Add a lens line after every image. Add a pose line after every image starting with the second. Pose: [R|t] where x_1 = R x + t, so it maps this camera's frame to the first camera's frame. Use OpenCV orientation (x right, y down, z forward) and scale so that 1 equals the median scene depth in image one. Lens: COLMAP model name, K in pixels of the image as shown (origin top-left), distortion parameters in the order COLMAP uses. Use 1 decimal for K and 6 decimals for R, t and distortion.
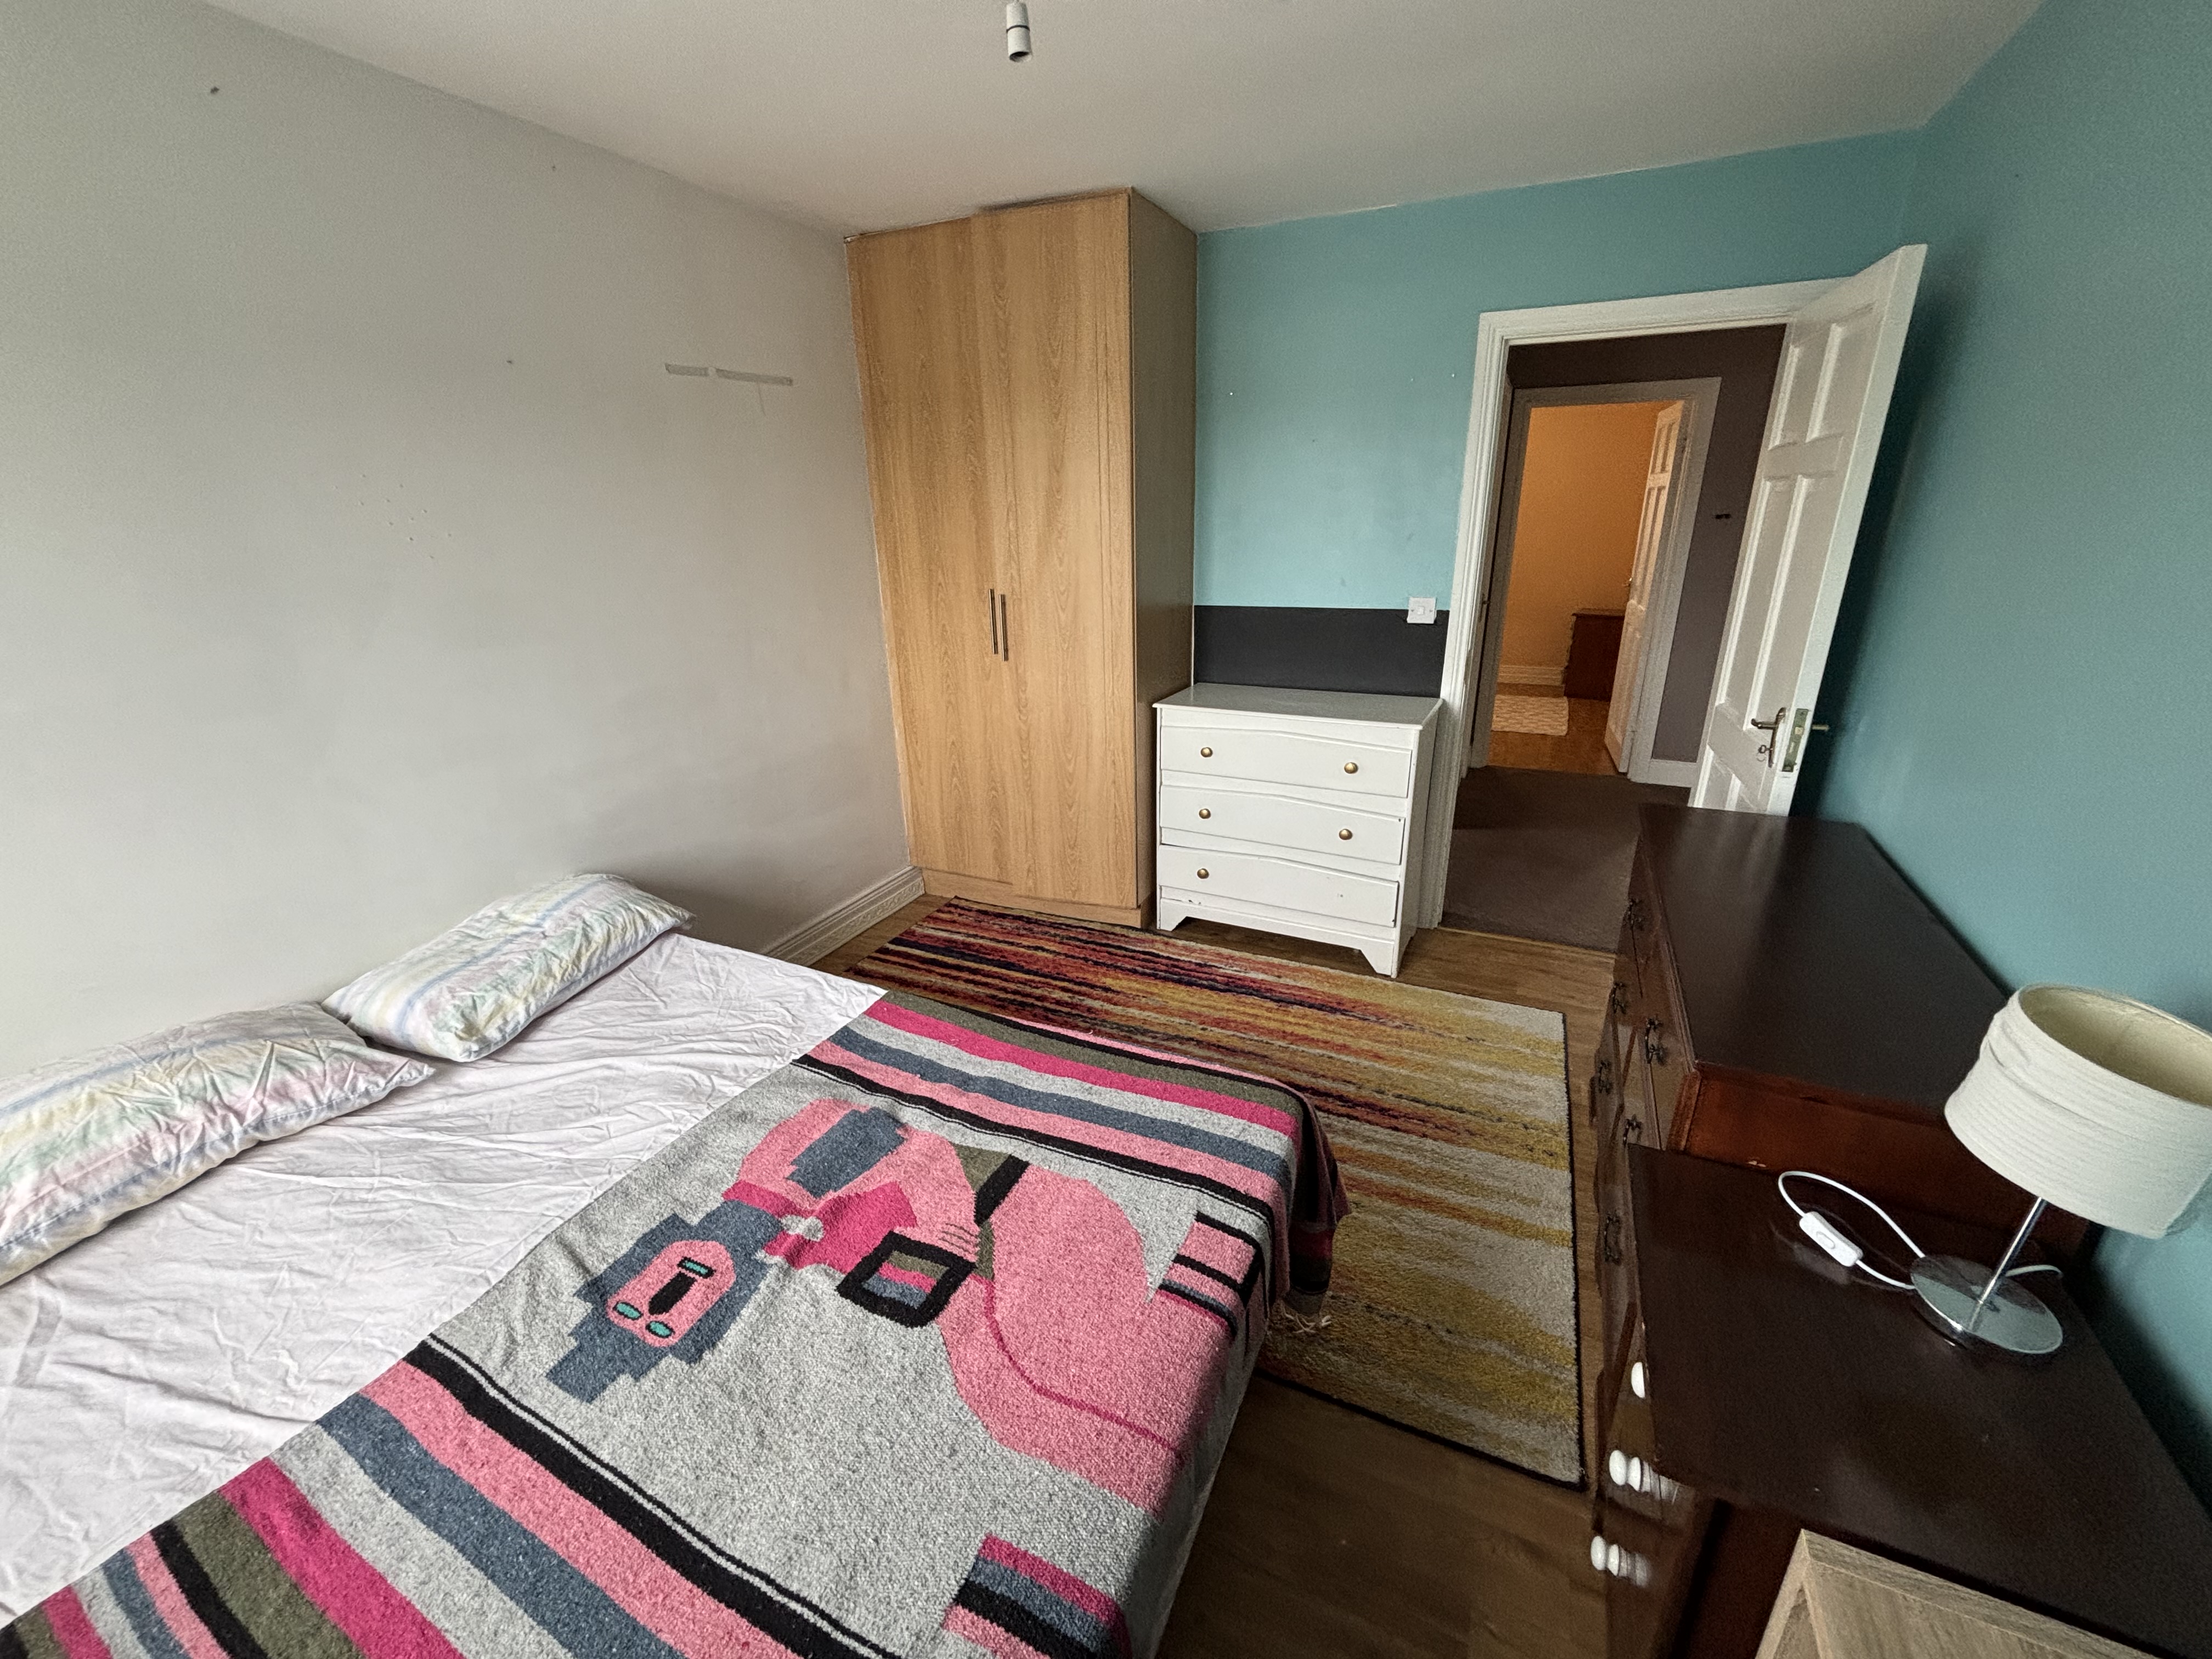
lens RADIAL K [[896.9, 0, 1103.2], [0, 896.9, 825.4], [0, 0, 1]] dist [-0.000409, -0.000106]
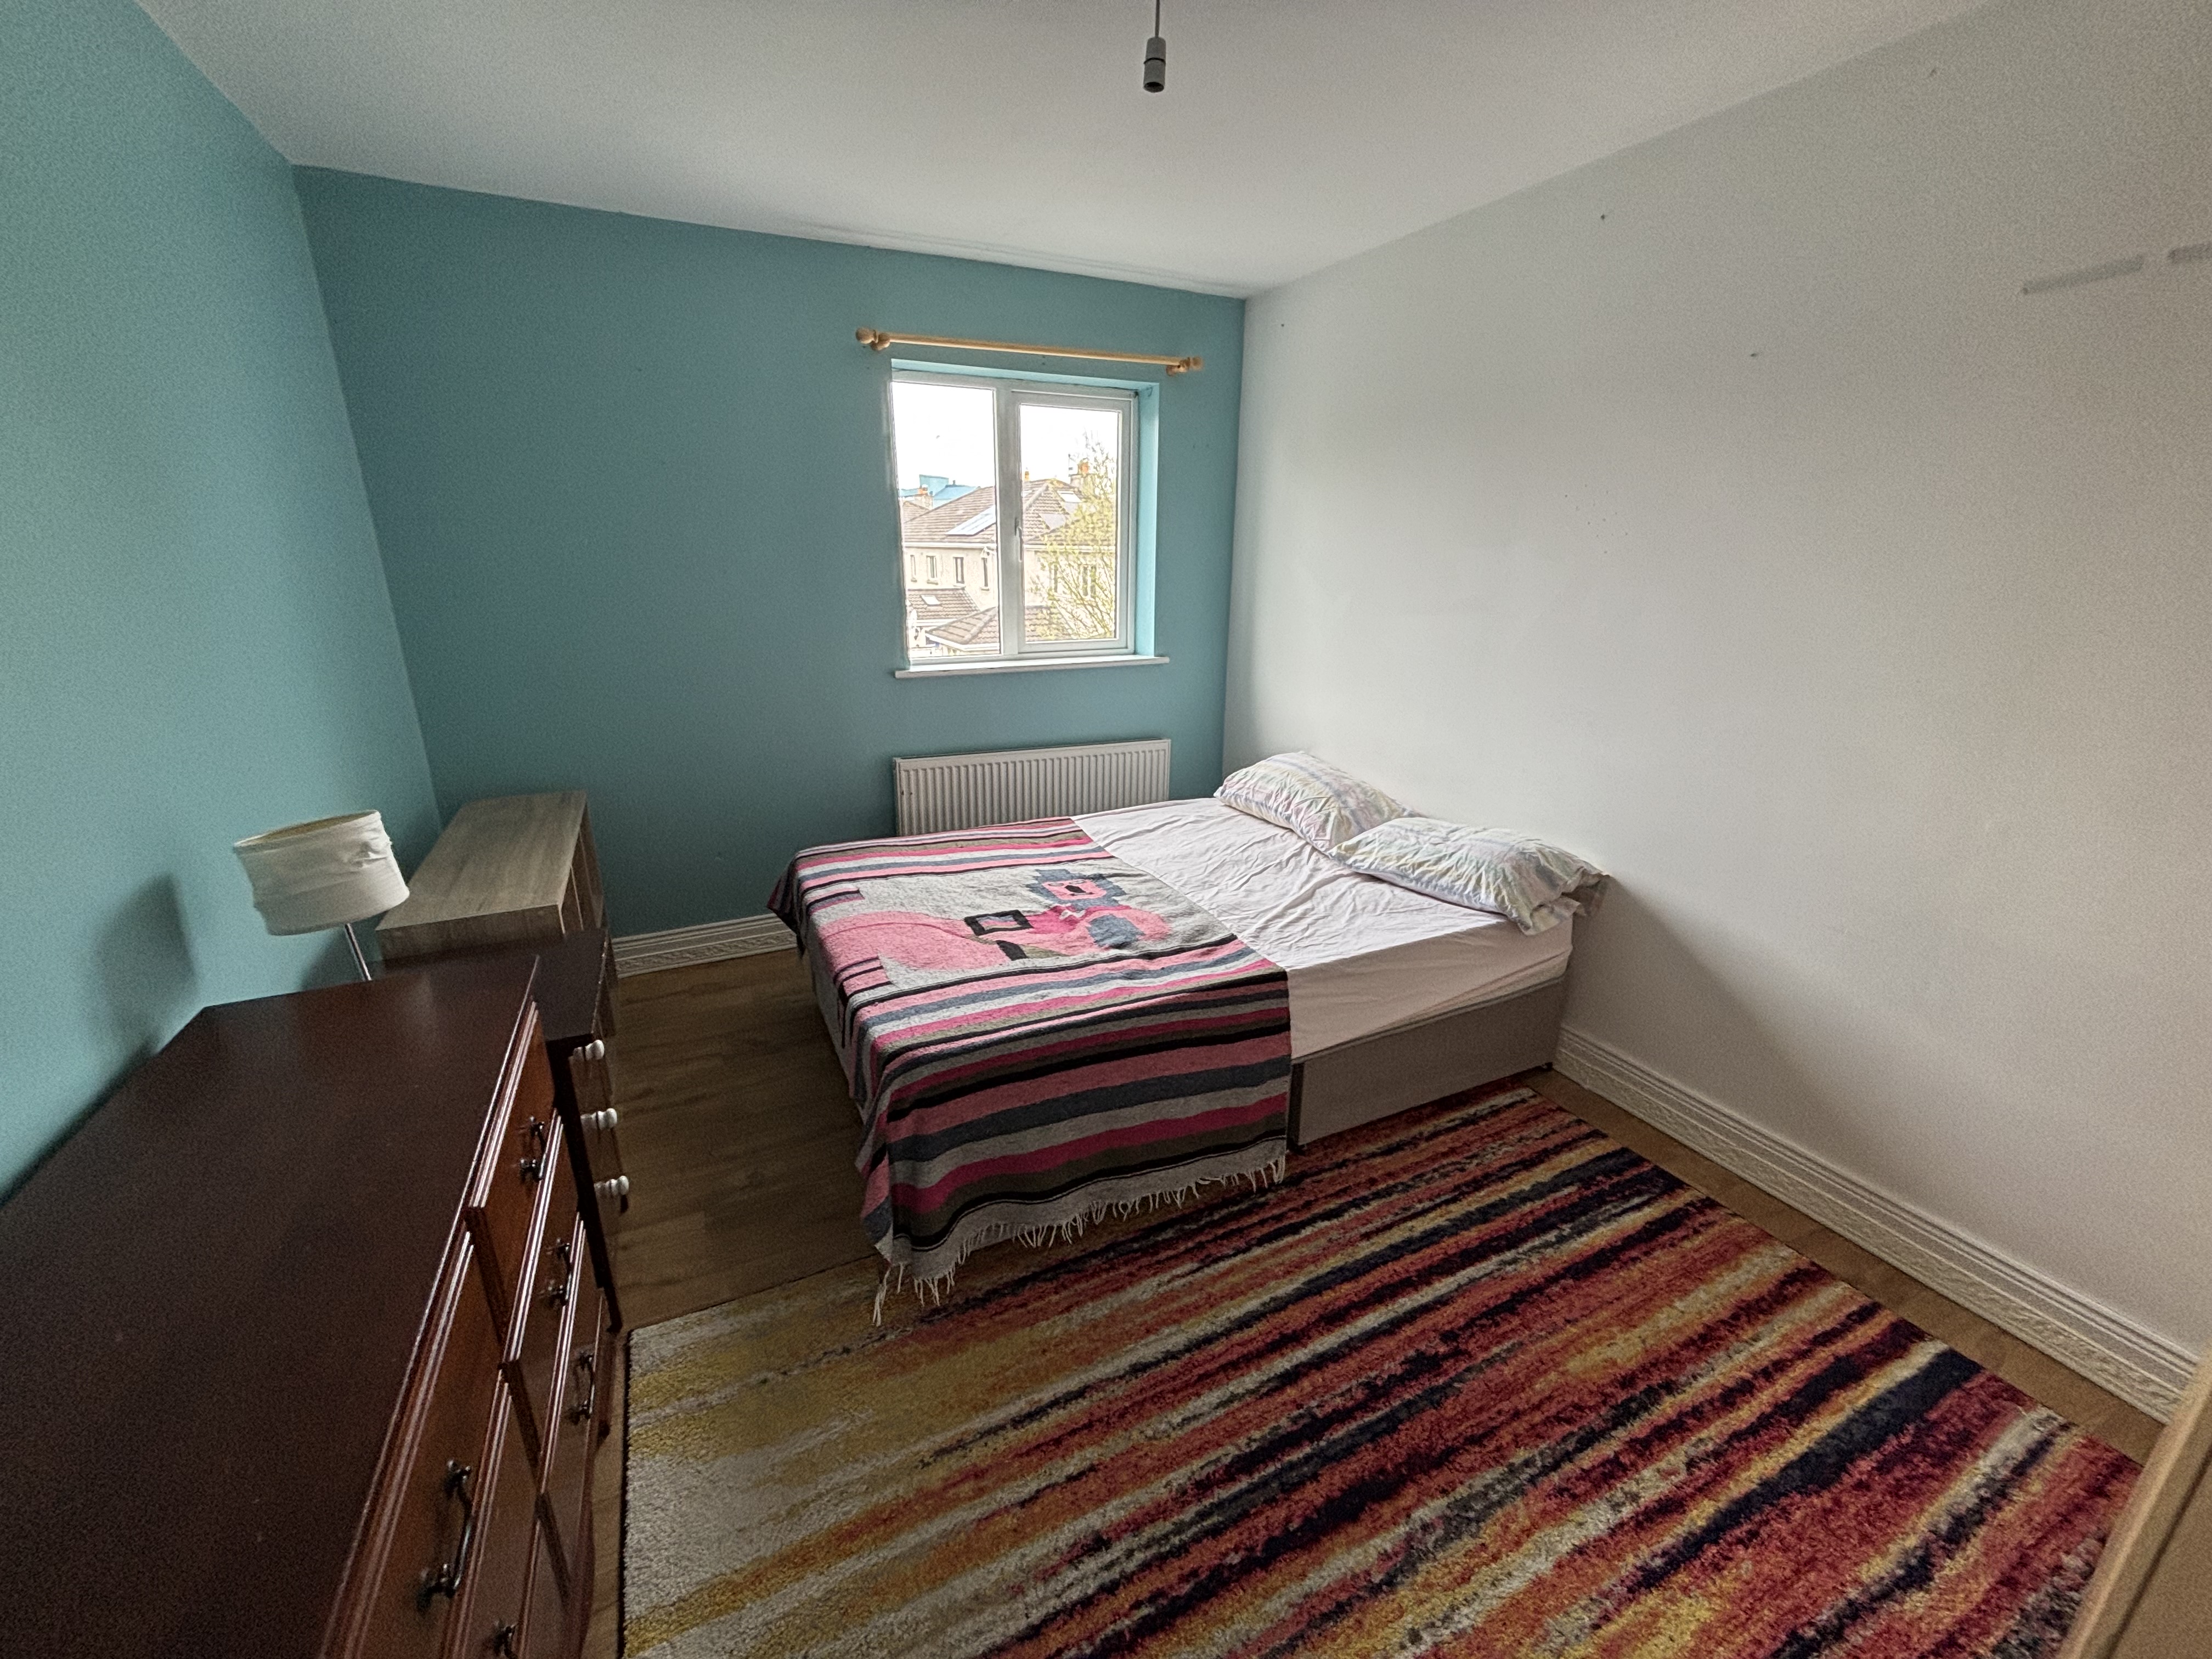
lens RADIAL K [[896.9, 0, 1099.9], [0, 896.9, 826.6], [0, 0, 1]] dist [-0.000409, -0.000106]
pose [[-0.636429, 0.247470, -0.730559, 0.584881], [-0.250678, 0.829363, 0.499317, -0.396582], [0.729465, 0.500915, -0.465795, 1.164875]]
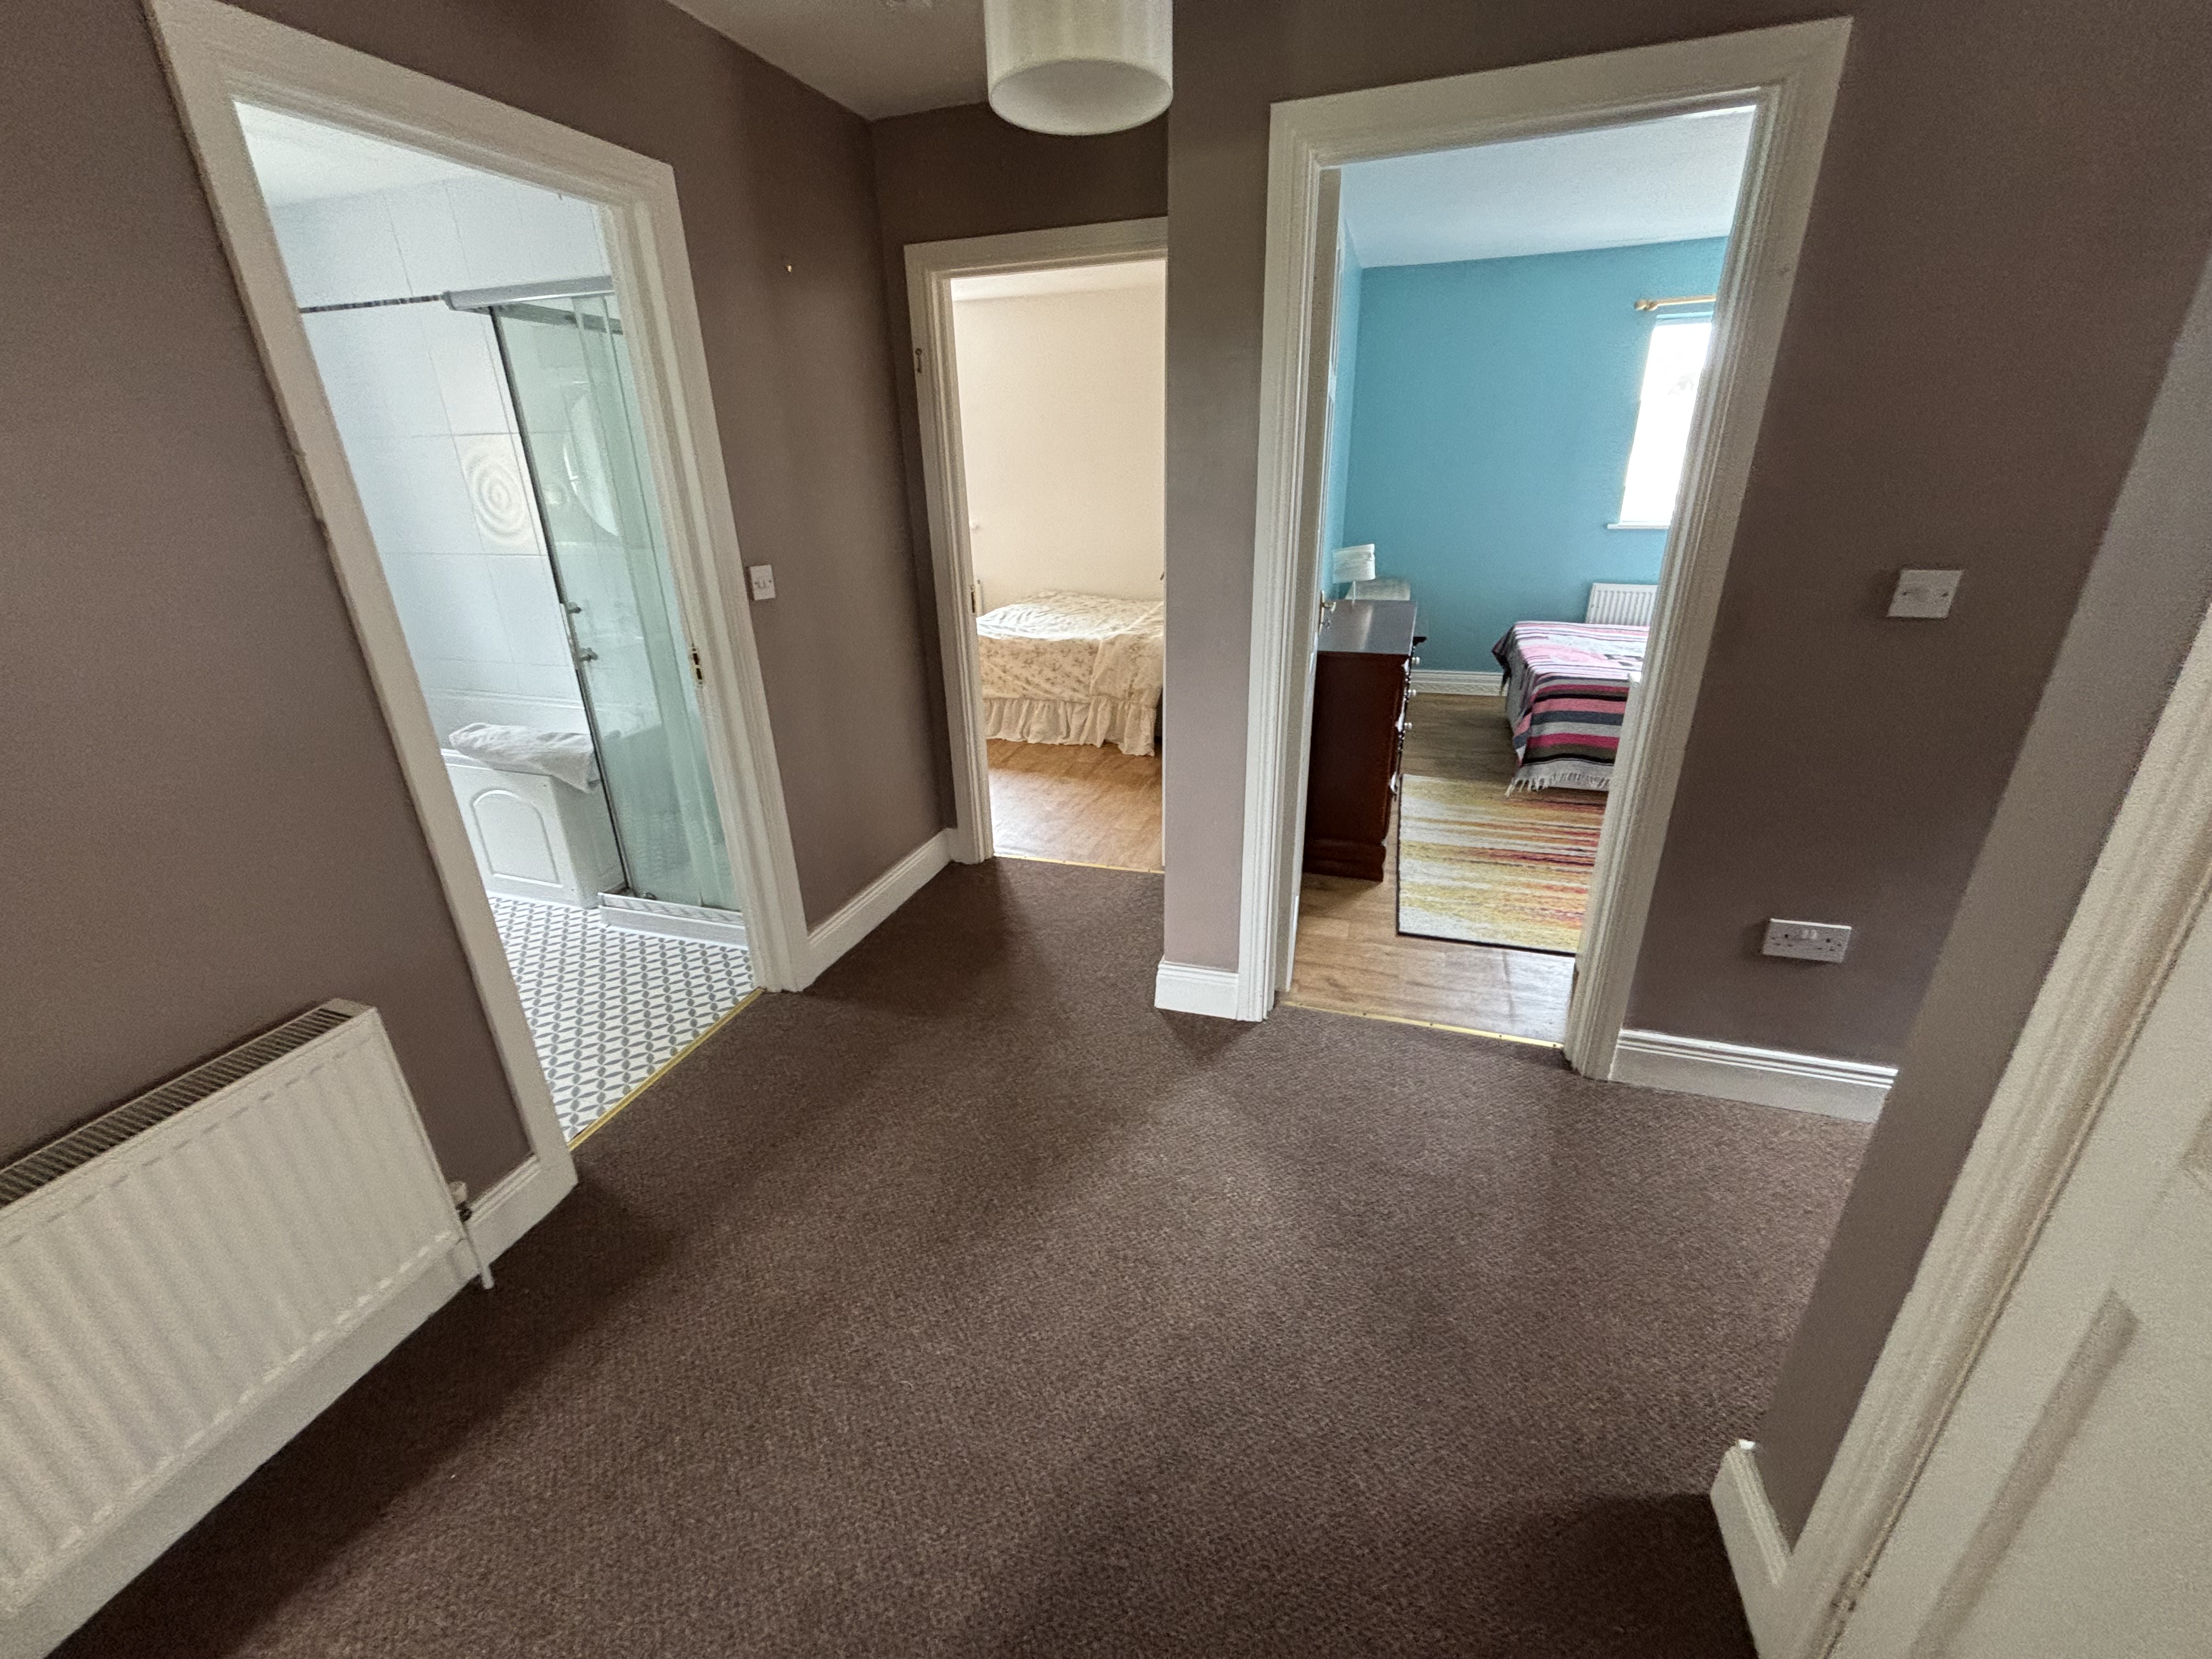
lens RADIAL K [[896.9, 0, 1107.7], [0, 896.9, 828.9], [0, 0, 1]] dist [-0.000409, -0.000106]
pose [[-0.991160, 0.087310, -0.099895, 1.254394], [-0.001678, 0.744636, 0.667468, -0.753741], [0.132662, 0.661735, -0.737907, 2.192369]]
